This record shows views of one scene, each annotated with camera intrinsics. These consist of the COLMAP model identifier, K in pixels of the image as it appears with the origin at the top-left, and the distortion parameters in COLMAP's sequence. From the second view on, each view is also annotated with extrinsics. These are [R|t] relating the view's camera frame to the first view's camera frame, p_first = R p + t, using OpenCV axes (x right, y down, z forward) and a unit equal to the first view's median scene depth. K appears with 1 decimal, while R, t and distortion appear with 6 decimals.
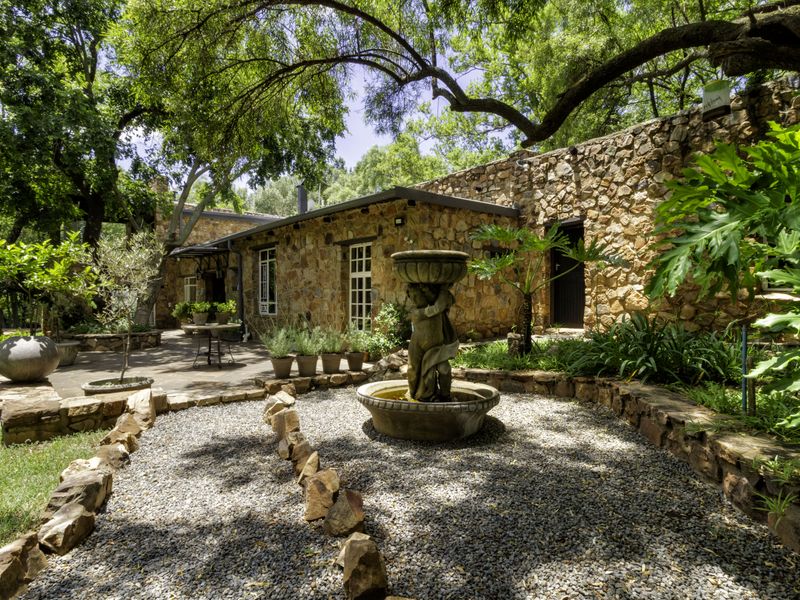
lens RADIAL K [[421.9, 0, 396.7], [0, 421.9, 304.1], [0, 0, 1]] dist [0.006820, 0.001784]
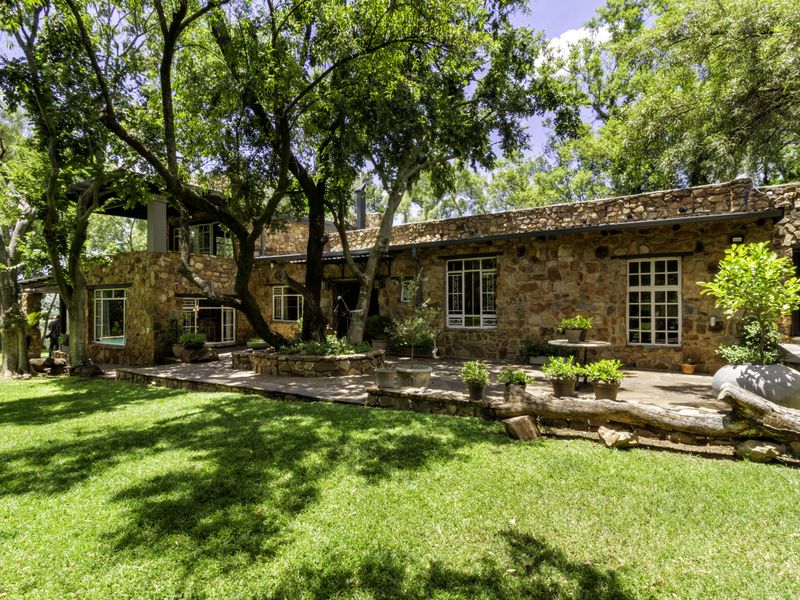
lens RADIAL K [[421.9, 0, 398.5], [0, 421.9, 297.7], [0, 0, 1]] dist [0.006820, 0.001784]
pose [[0.965741, 0.003299, 0.259487, -0.902832], [0.005403, 0.999447, -0.032815, -0.017061], [-0.259452, 0.033093, 0.965189, 0.165568]]
